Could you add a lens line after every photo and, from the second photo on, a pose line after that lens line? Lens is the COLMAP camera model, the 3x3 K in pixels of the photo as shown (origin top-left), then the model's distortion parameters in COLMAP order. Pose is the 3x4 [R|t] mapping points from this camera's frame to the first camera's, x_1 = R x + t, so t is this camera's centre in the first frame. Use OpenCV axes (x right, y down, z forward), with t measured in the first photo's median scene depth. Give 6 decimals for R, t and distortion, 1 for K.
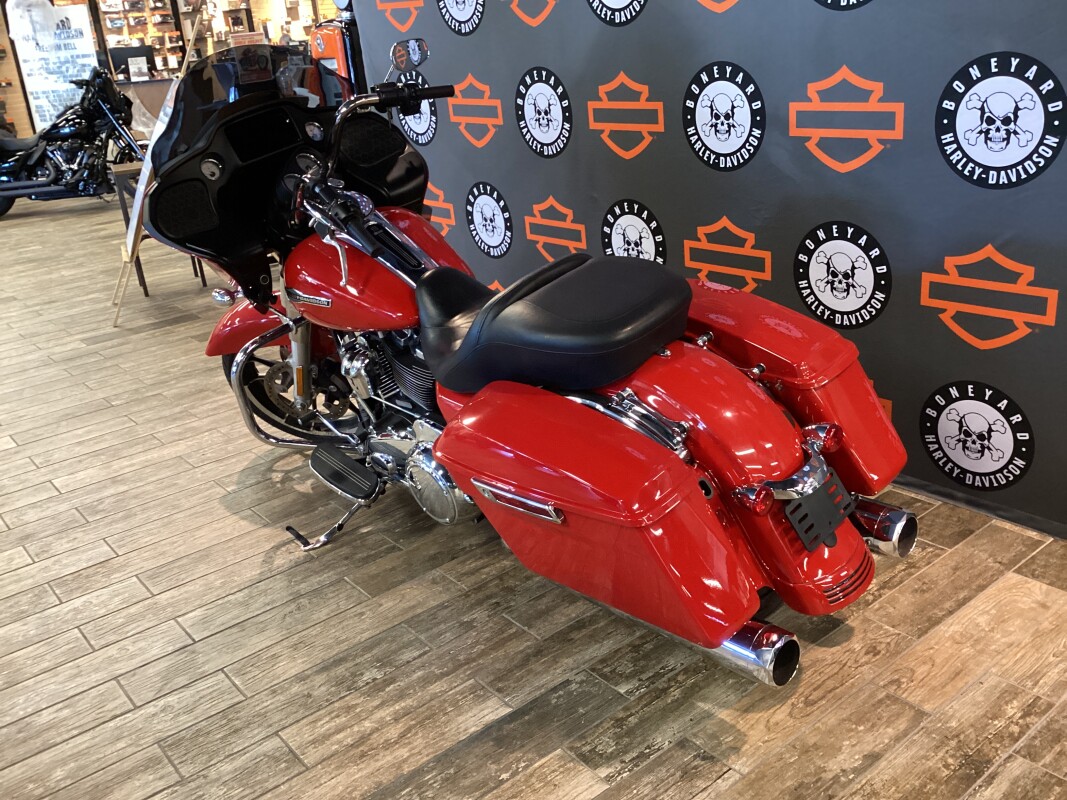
lens RADIAL K [[967.7, 0, 533.5], [0, 967.7, 400.0], [0, 0, 1]] dist [0.087208, -0.168863]
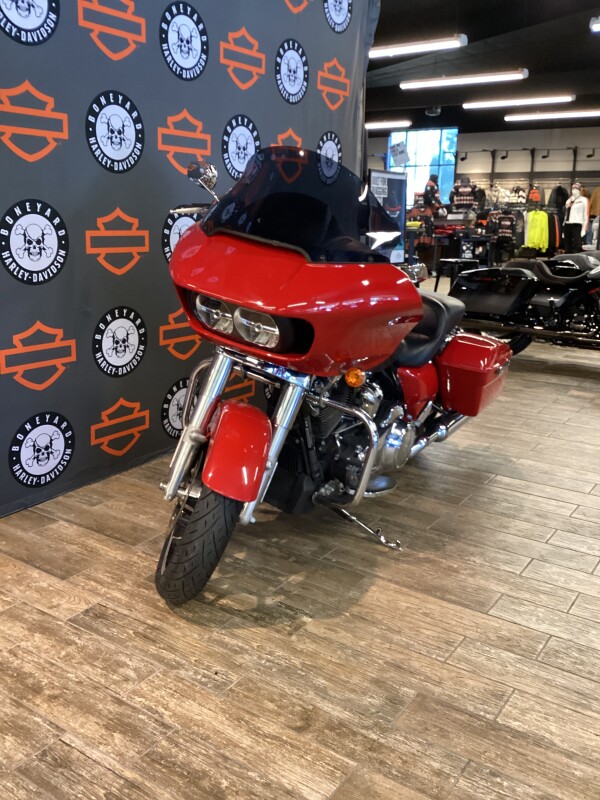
lens RADIAL K [[728.6, 0, 300.0], [0, 728.6, 400.0], [0, 0, 1]] dist [0.078854, -0.162038]
pose [[-0.282438, -0.157954, 0.946192, -1.051812], [0.357512, 0.897960, 0.256619, -0.305548], [-0.890176, 0.410754, -0.197148, 1.216498]]
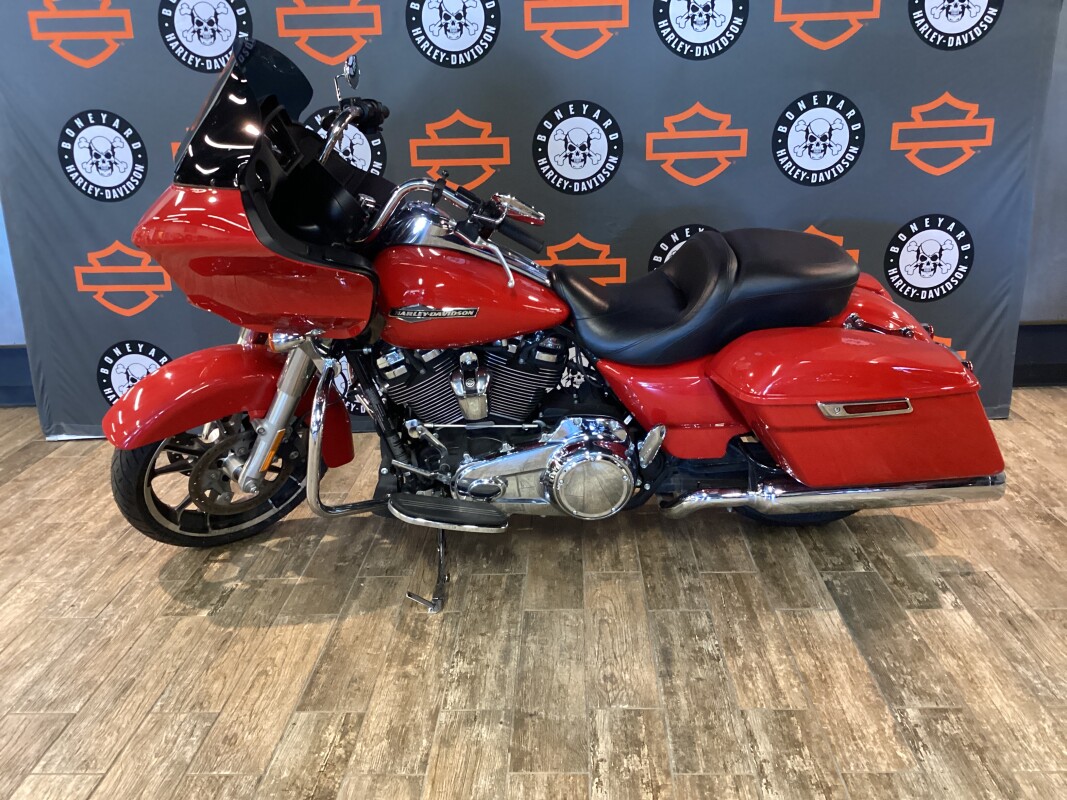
lens RADIAL K [[963.7, 0, 533.5], [0, 963.7, 400.0], [0, 0, 1]] dist [0.113816, -0.237989]
pose [[0.658006, -0.157052, 0.736452, -0.772149], [0.251033, 0.967813, -0.017902, 0.010131], [-0.709937, 0.196654, 0.676253, 0.321874]]
